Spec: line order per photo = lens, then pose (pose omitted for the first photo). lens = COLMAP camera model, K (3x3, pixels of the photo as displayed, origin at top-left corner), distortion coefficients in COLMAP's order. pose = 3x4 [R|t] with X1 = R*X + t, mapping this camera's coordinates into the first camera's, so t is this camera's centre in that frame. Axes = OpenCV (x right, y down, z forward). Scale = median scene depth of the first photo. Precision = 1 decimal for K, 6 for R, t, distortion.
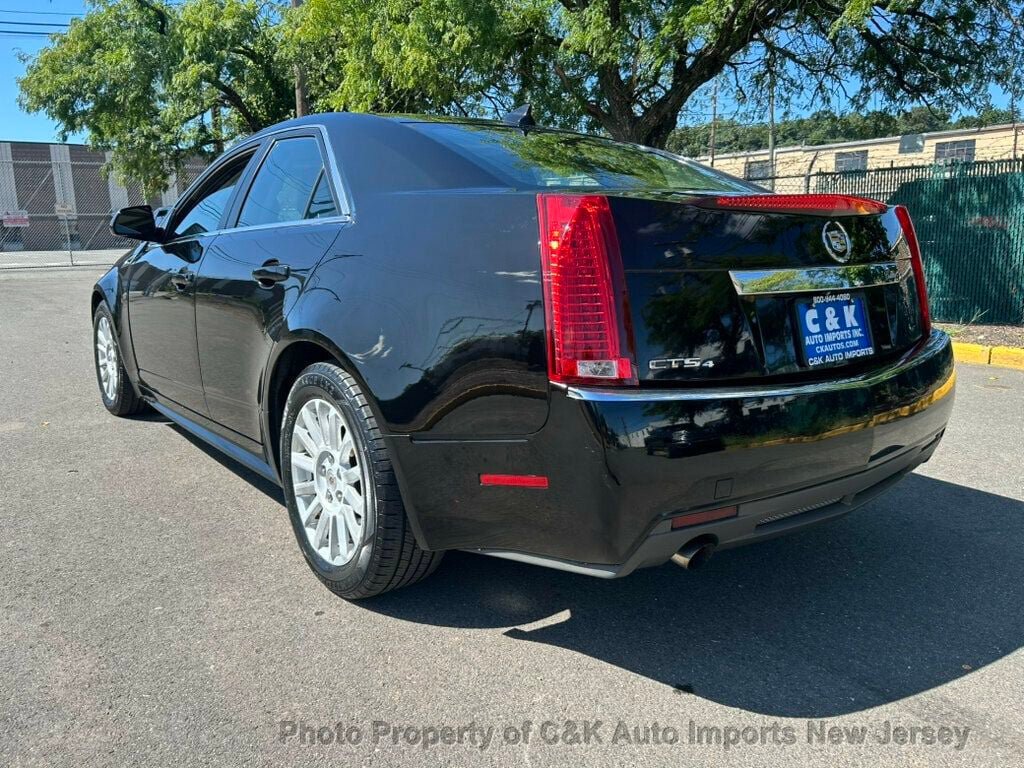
lens RADIAL K [[828.8, 0, 515.1], [0, 828.8, 366.2], [0, 0, 1]] dist [0.054466, -0.068487]
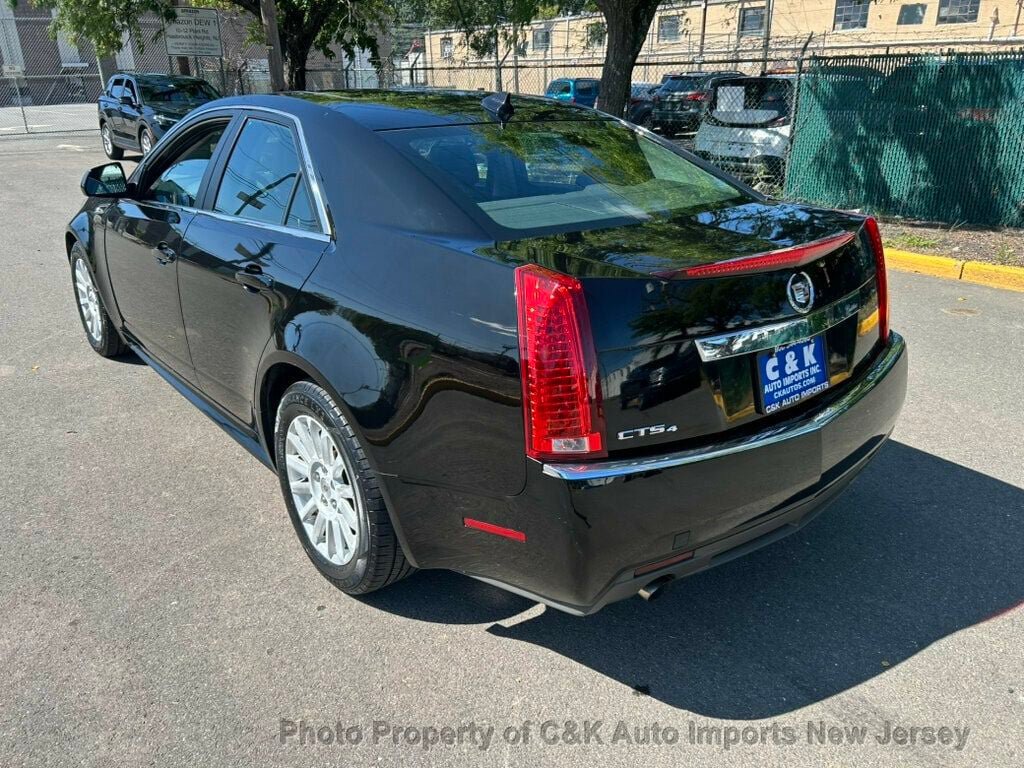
lens RADIAL K [[828.8, 0, 517.3], [0, 828.8, 397.6], [0, 0, 1]] dist [0.054466, -0.068487]
pose [[0.999676, -0.005828, 0.024795, 0.001841], [0.000577, 0.978404, 0.206702, -0.198983], [-0.025464, -0.206620, 0.978090, -0.037544]]
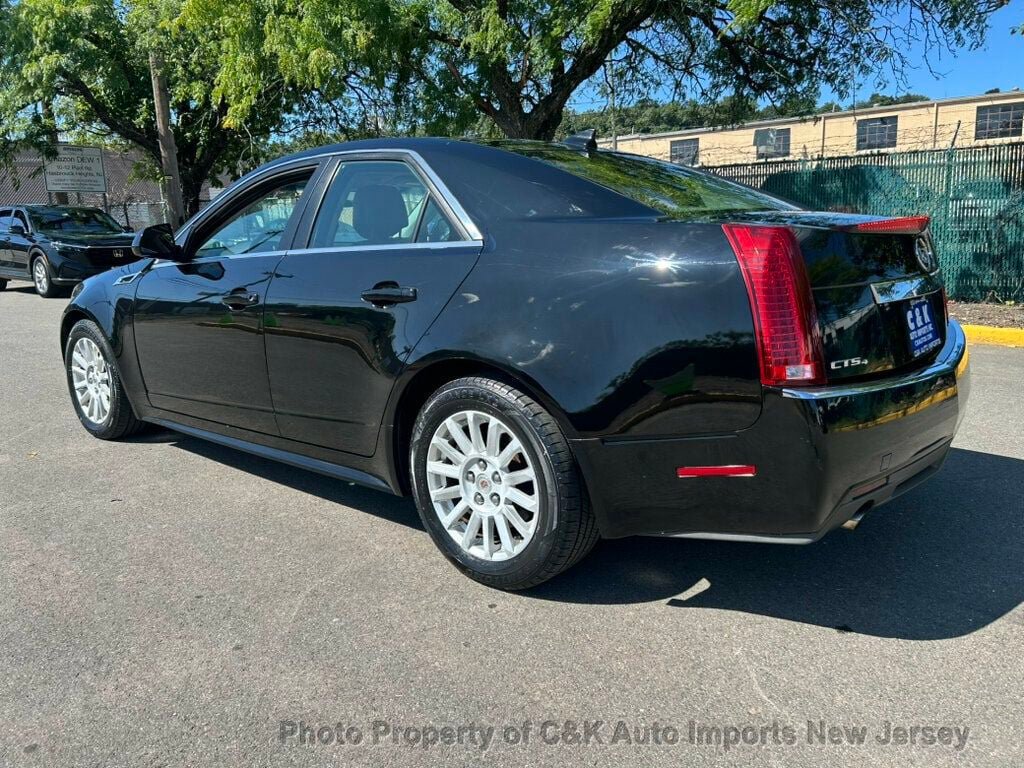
lens RADIAL K [[828.8, 0, 531.9], [0, 828.8, 358.1], [0, 0, 1]] dist [0.054466, -0.068487]
pose [[0.977188, -0.057525, 0.204438, -0.369236], [0.055948, 0.998343, 0.013489, -0.038635], [-0.204875, -0.001744, 0.978787, -0.076292]]
